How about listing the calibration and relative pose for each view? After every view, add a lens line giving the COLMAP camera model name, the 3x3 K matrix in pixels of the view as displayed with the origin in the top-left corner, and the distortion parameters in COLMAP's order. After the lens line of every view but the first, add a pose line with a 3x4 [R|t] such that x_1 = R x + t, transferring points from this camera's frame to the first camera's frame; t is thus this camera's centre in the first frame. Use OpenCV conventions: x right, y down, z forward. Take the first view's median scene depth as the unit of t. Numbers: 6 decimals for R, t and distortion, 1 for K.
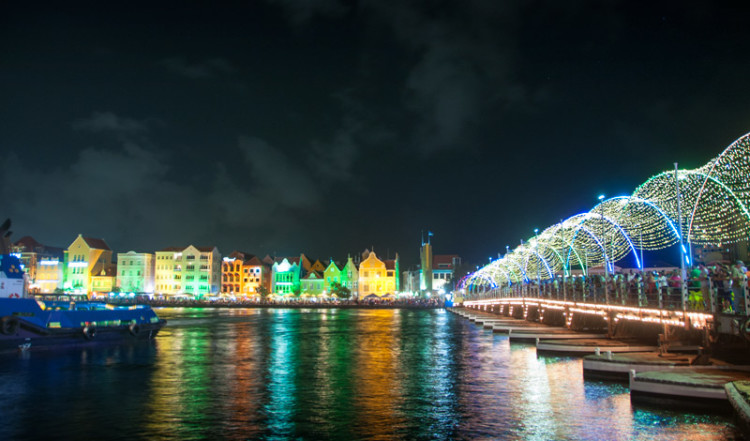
lens RADIAL K [[573.2, 0, 375.0], [0, 573.2, 220.5], [0, 0, 1]] dist [-0.000761, 0.003332]
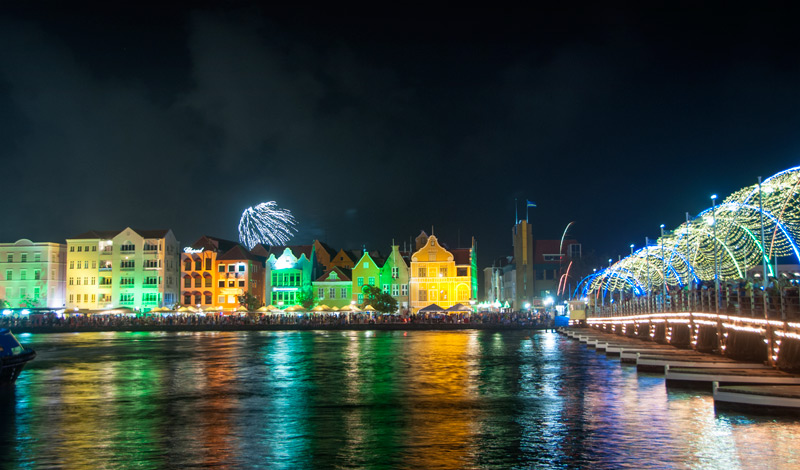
lens RADIAL K [[611.4, 0, 400.0], [0, 611.4, 235.0], [0, 0, 1]] dist [-0.000761, 0.003332]
pose [[0.997186, -0.005272, -0.074786, 0.009631], [0.011017, 0.996999, 0.076628, 0.004957], [0.074158, -0.077236, 0.994251, 0.367478]]
